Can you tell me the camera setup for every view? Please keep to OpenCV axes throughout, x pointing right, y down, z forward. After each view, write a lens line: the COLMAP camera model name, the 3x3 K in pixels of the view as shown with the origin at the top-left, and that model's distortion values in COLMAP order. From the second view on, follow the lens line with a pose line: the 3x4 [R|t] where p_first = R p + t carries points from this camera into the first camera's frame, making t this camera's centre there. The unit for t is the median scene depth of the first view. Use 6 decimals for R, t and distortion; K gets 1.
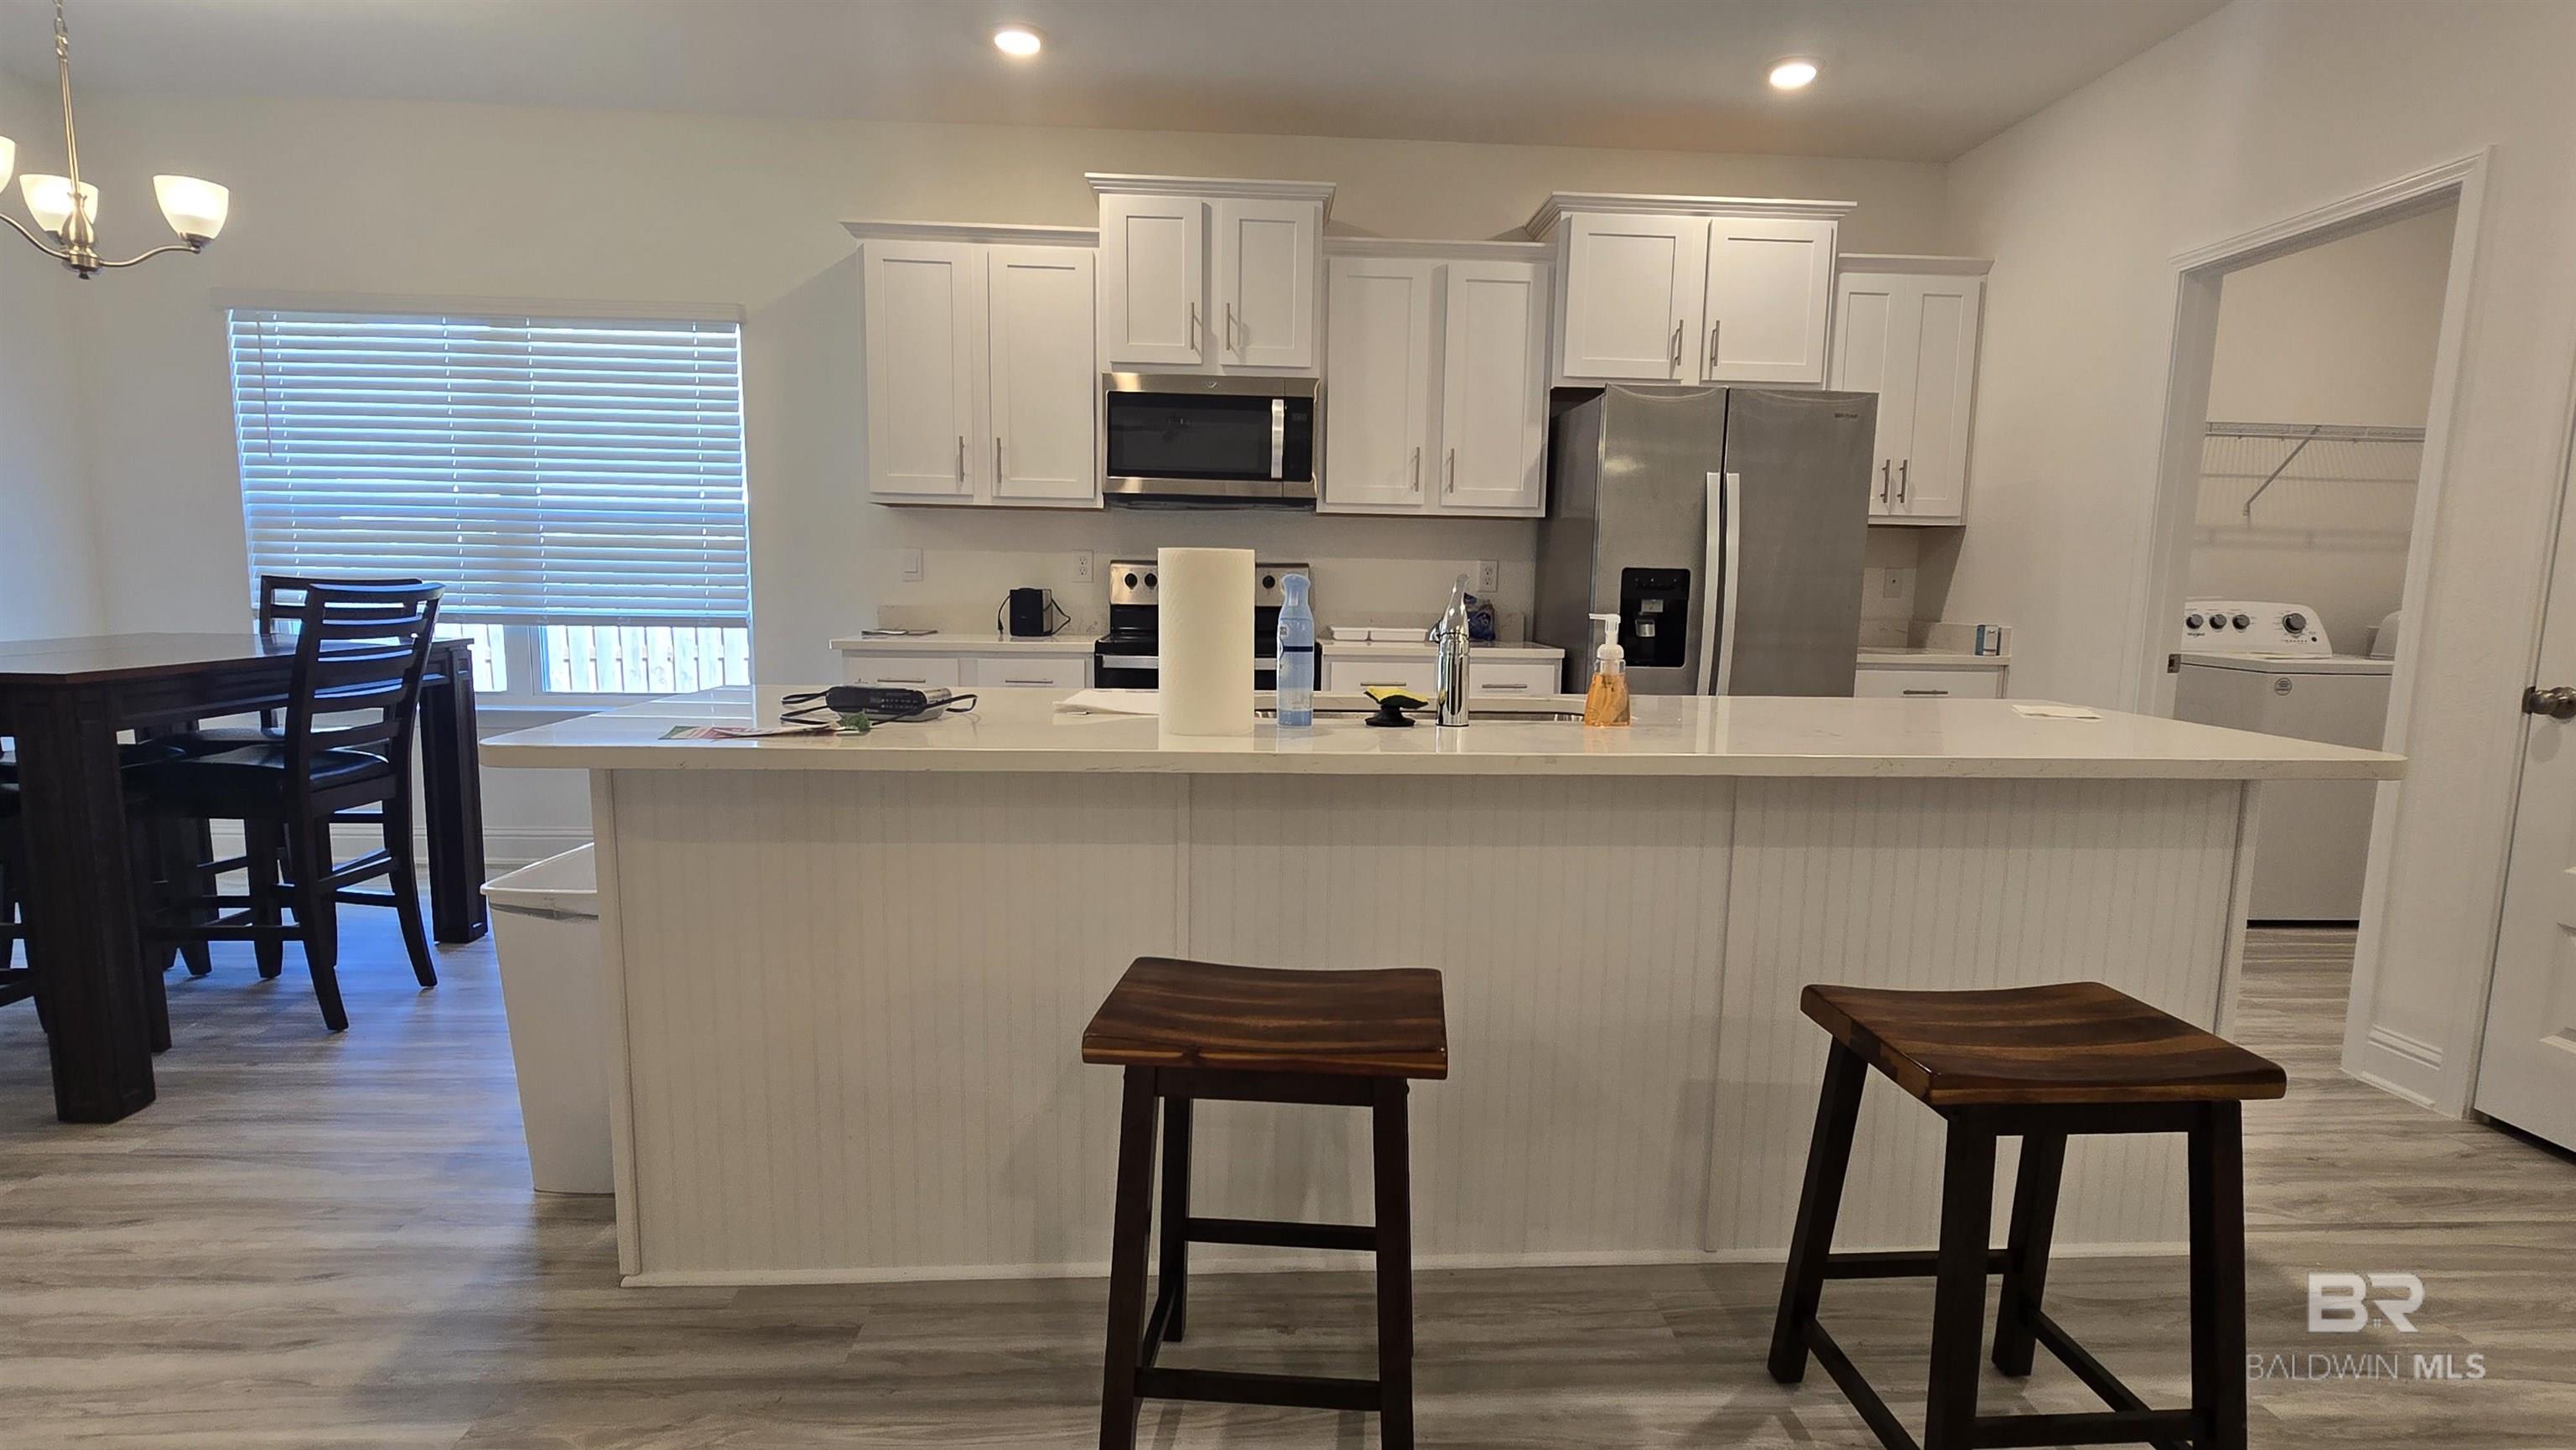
lens RADIAL K [[1245.6, 0, 1307.6], [0, 1245.6, 738.2], [0, 0, 1]] dist [-0.001482, -0.000772]
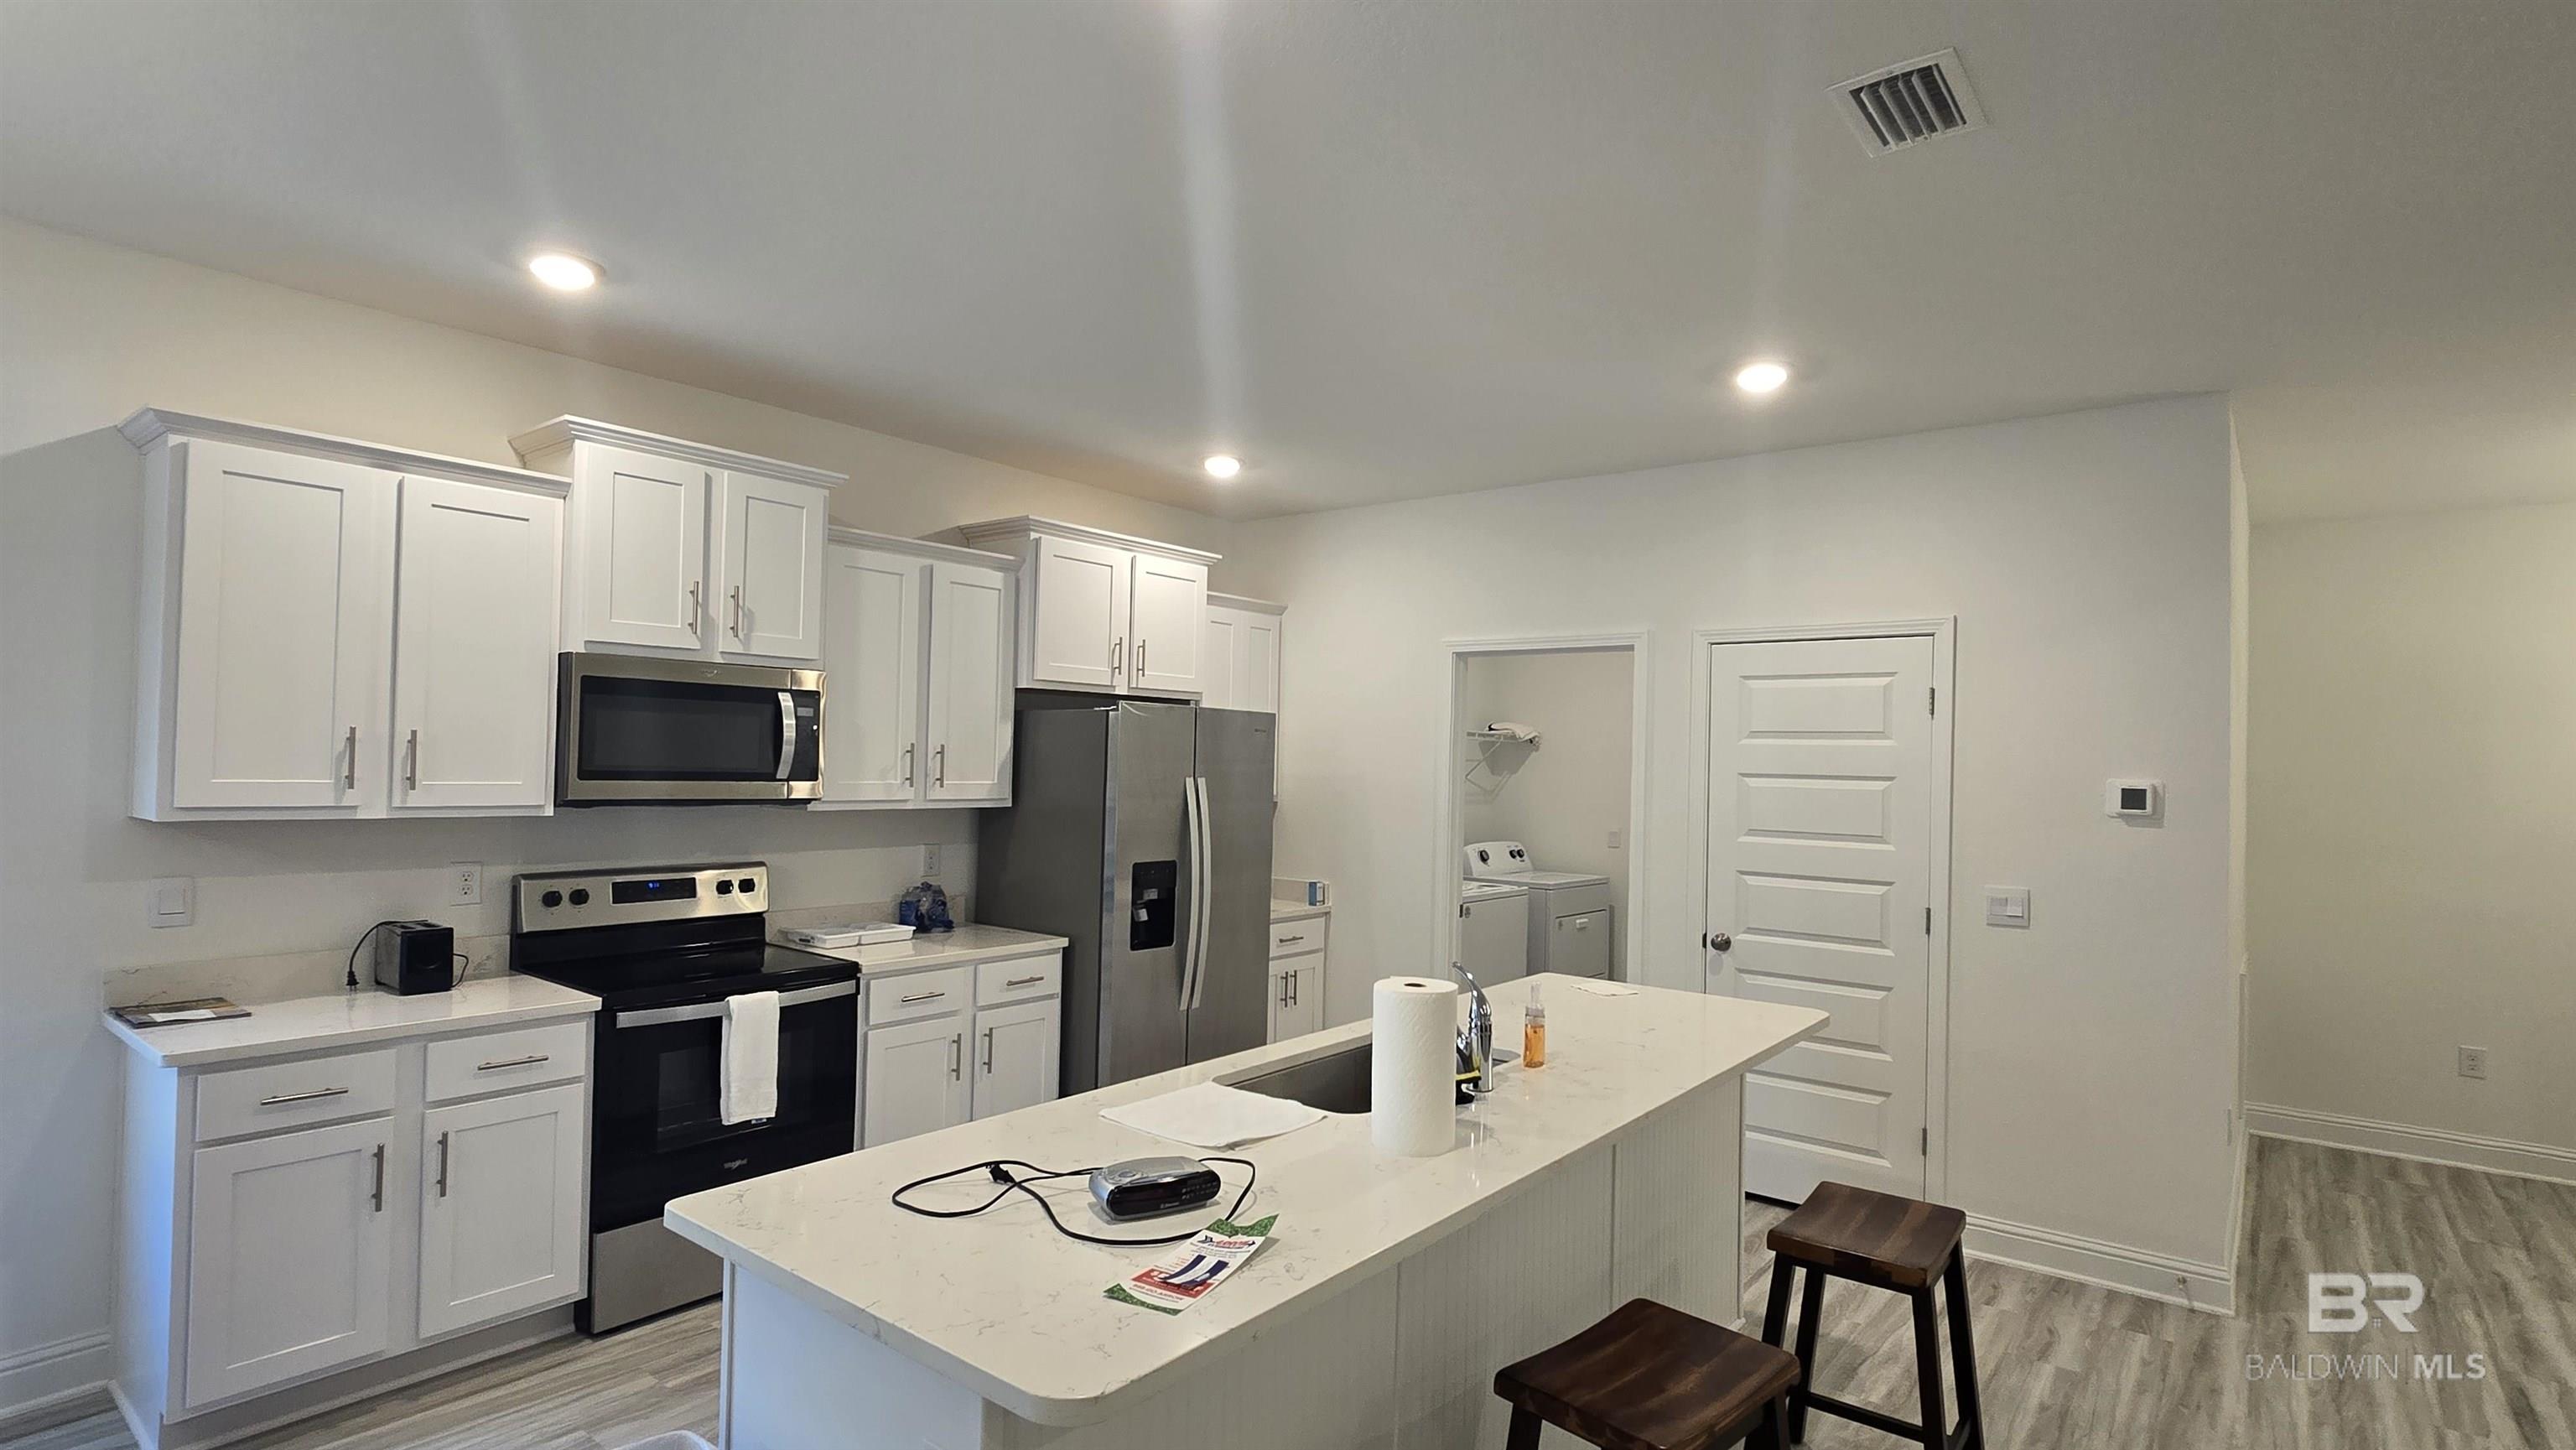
lens RADIAL K [[1245.6, 0, 1291.0], [0, 1245.6, 751.8], [0, 0, 1]] dist [-0.001482, -0.000772]
pose [[0.669145, 0.001440, 0.743131, -0.449520], [0.086254, 0.993089, -0.079590, -0.125921], [-0.738109, 0.117356, 0.664396, 0.133556]]
